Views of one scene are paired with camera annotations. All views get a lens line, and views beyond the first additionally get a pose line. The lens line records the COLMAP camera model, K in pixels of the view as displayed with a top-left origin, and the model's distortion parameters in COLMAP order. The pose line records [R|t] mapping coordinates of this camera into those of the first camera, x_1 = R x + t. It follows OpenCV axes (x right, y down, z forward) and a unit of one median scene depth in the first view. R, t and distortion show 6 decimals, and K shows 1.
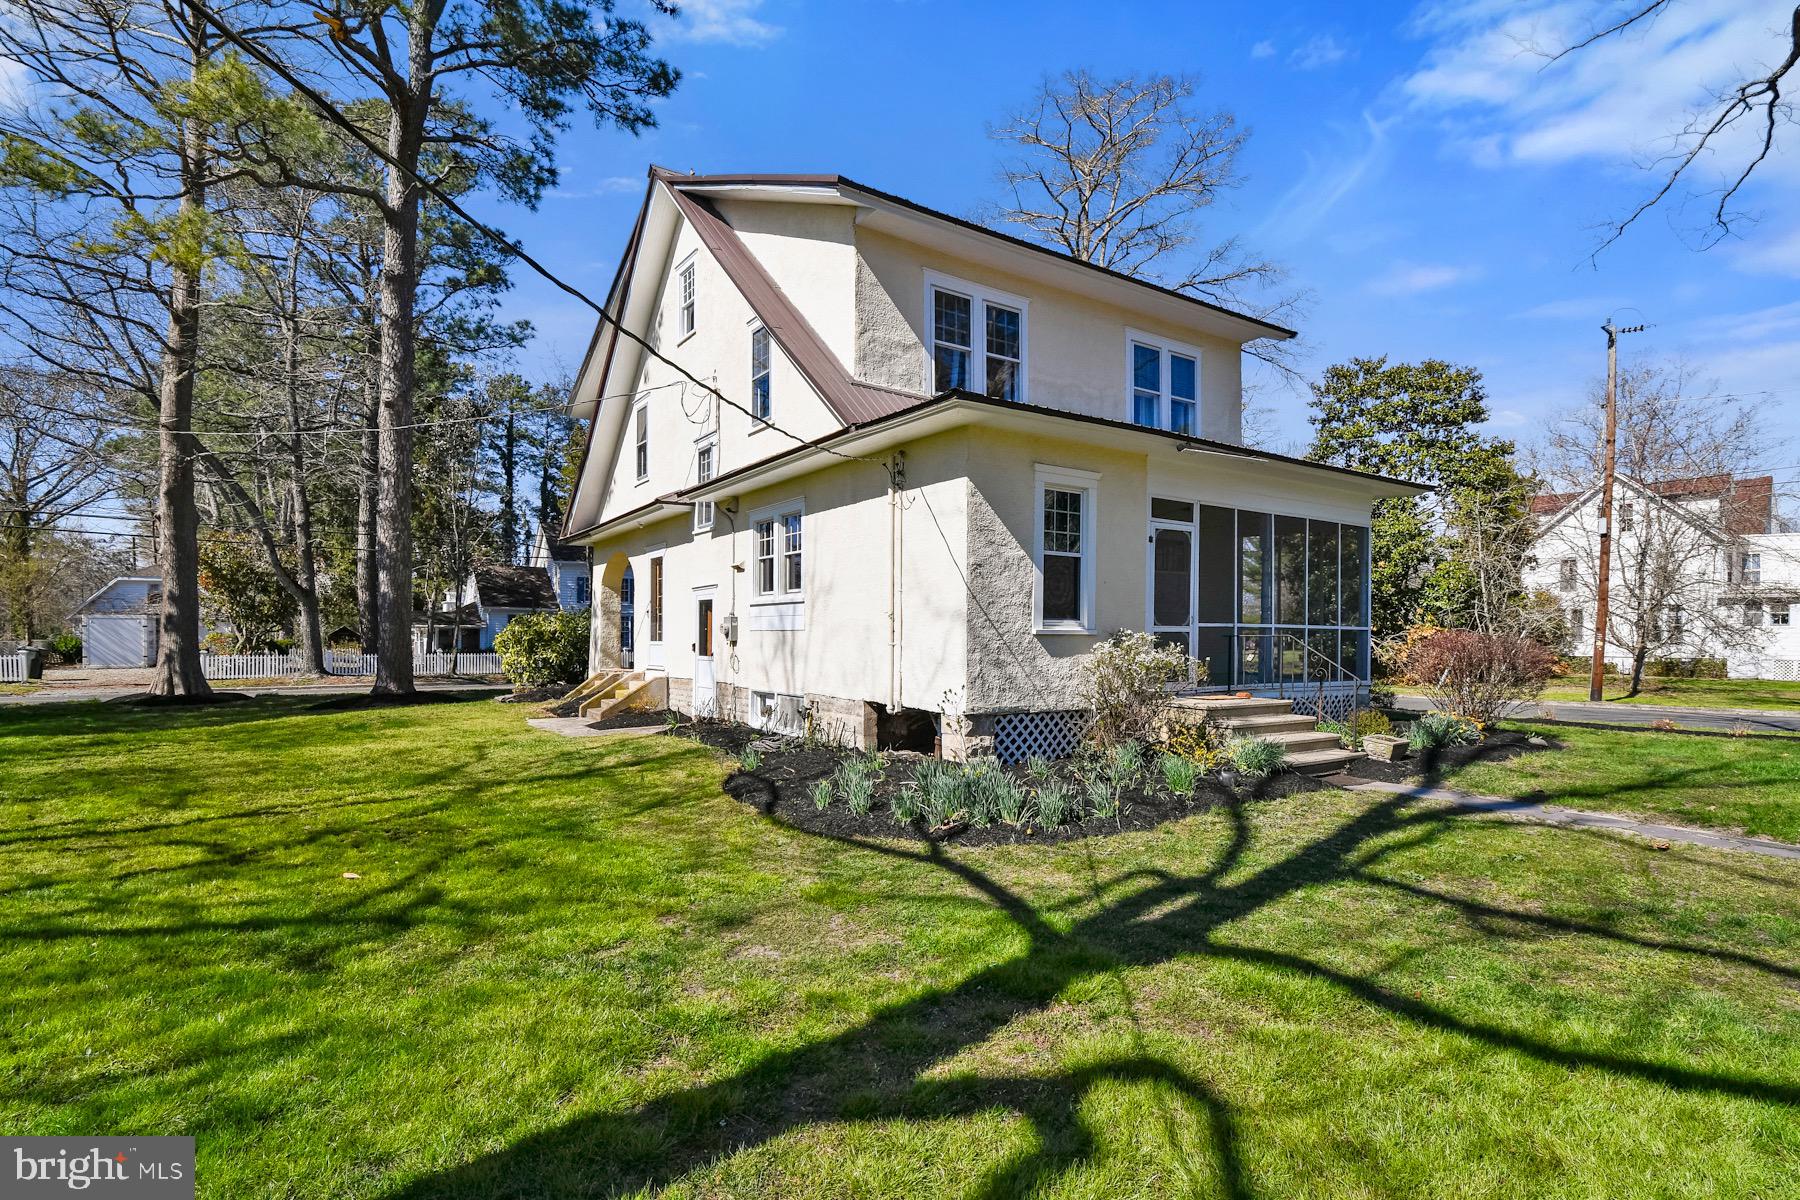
lens RADIAL K [[894.2, 0, 895.1], [0, 894.2, 636.3], [0, 0, 1]] dist [0.010816, -0.016303]
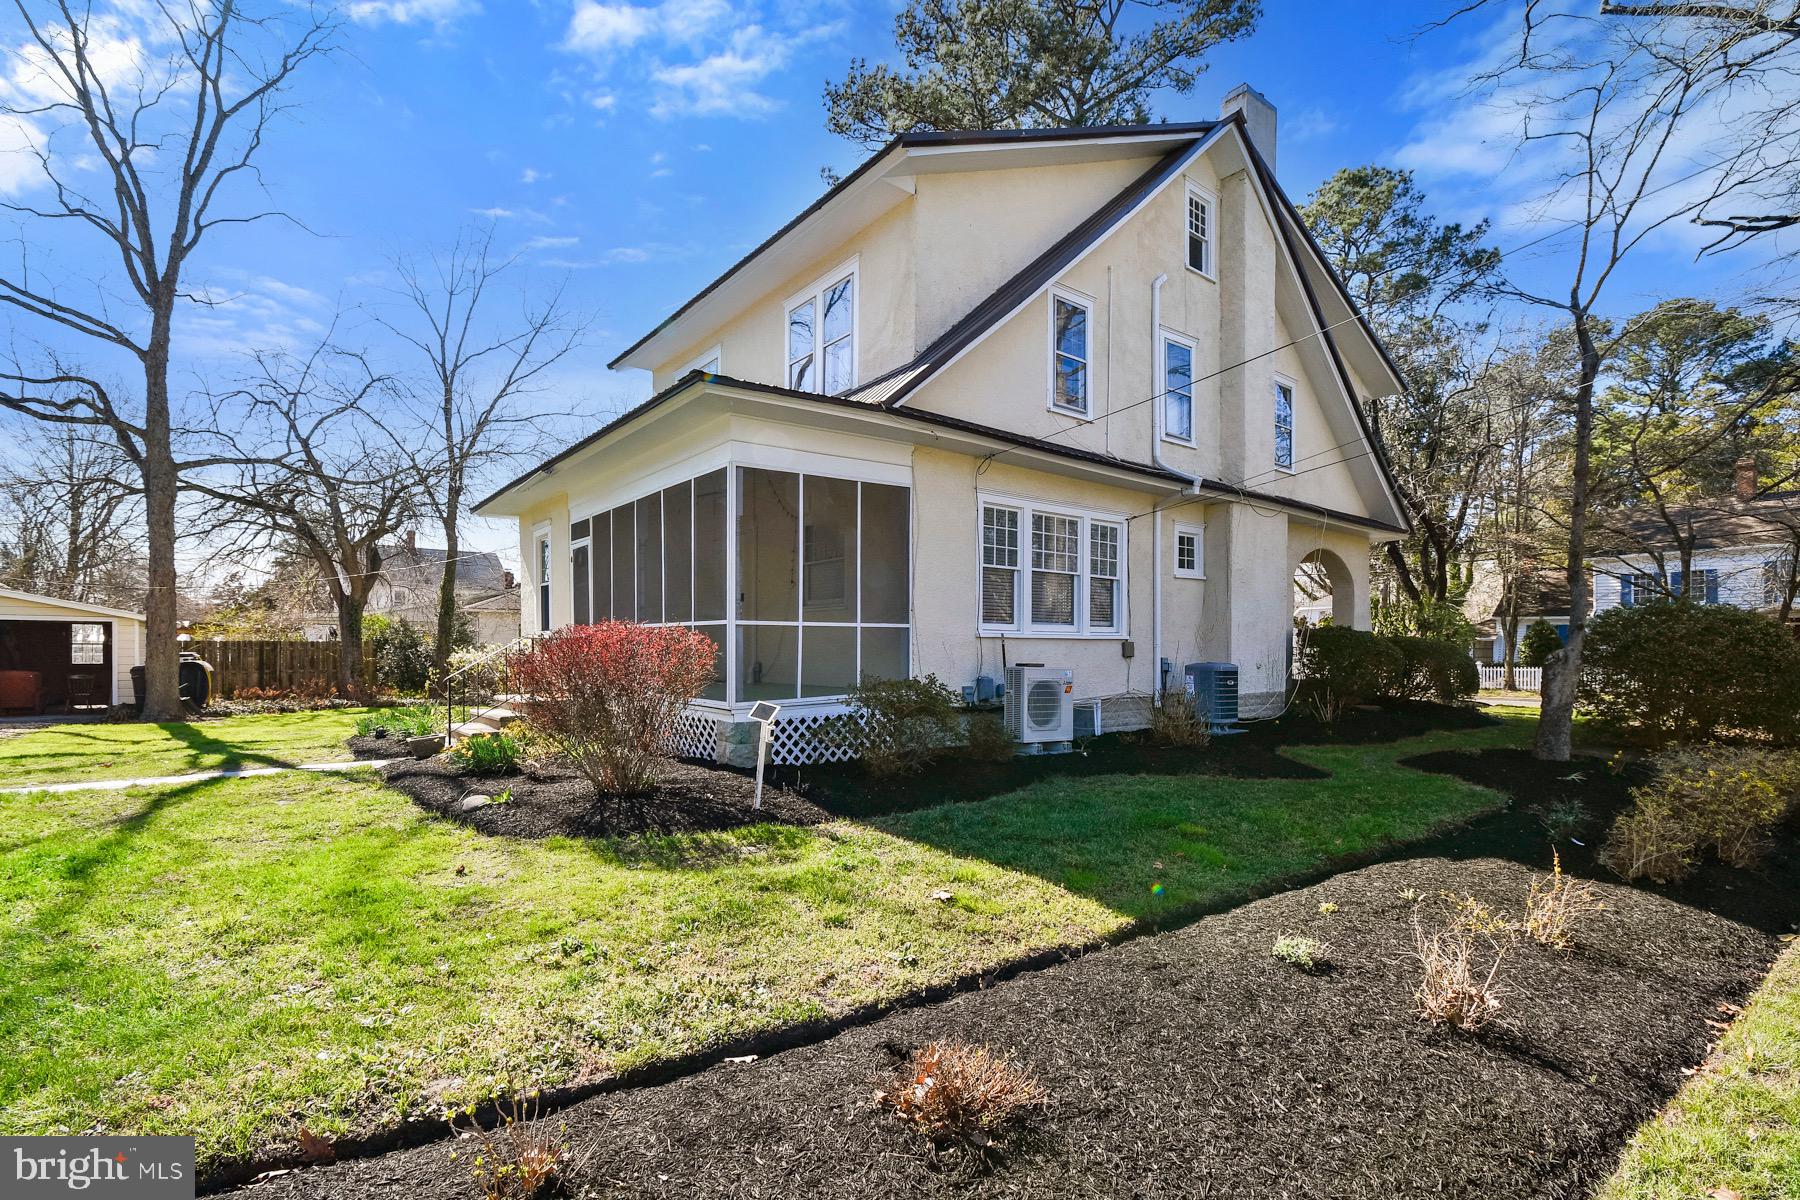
lens RADIAL K [[809.3, 0, 906.4], [0, 809.3, 627.4], [0, 0, 1]] dist [0.014118, -0.021749]
pose [[0.094753, -0.029162, -0.995074, 1.413385], [0.007785, 0.999562, -0.028552, 0.016931], [0.995470, -0.005041, 0.094939, 1.355241]]
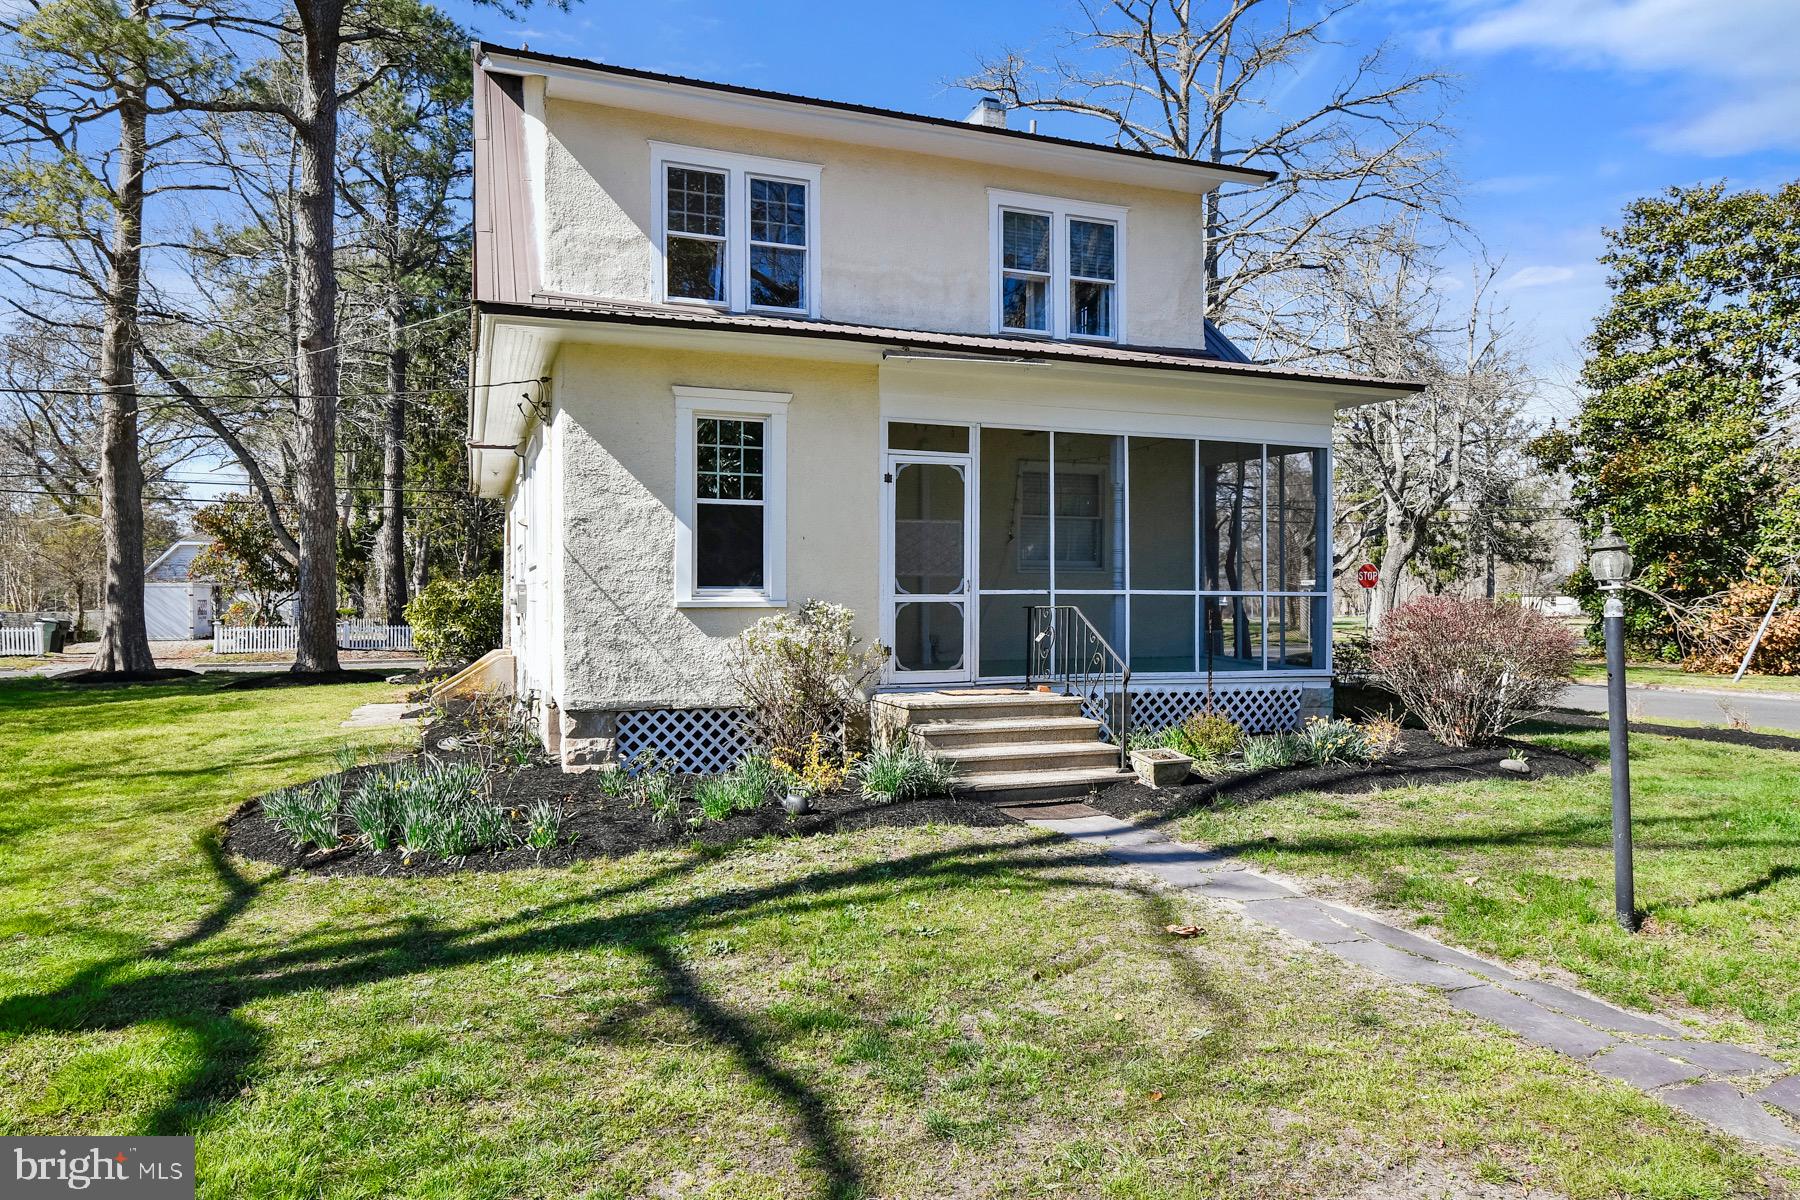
lens RADIAL K [[1149.1, 0, 871.4], [0, 1149.1, 600.6], [0, 0, 1]] dist [-0.001318, -0.002923]
pose [[0.971203, -0.004743, -0.238207, 0.504220], [0.004738, 0.999989, -0.000593, -0.006113], [0.238207, -0.000552, 0.971214, 0.071065]]
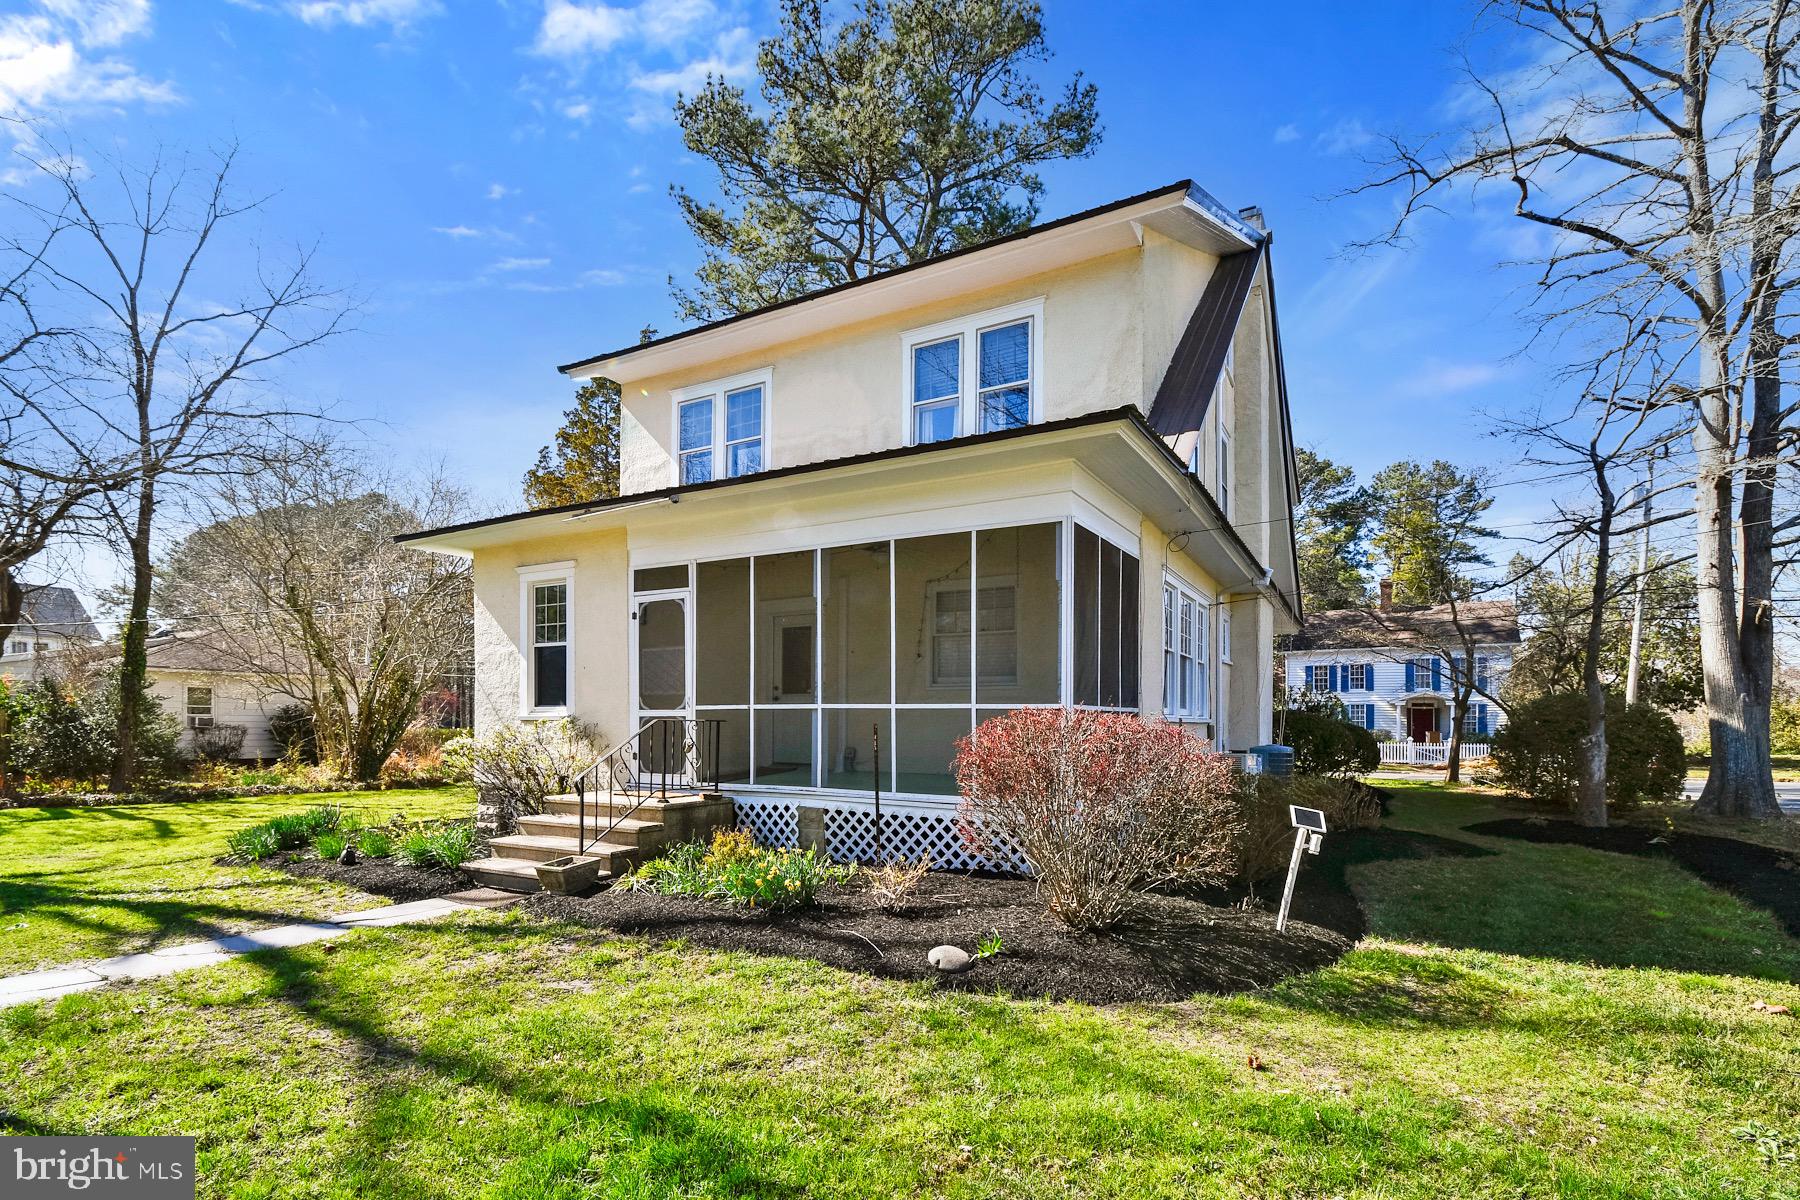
lens RADIAL K [[813.7, 0, 897.0], [0, 813.7, 693.6], [0, 0, 1]] dist [0.017820, -0.020635]
pose [[0.450601, -0.030928, -0.892190, 1.164841], [0.003278, 0.999450, -0.032991, 0.000152], [0.892720, 0.011941, 0.450455, 0.873525]]
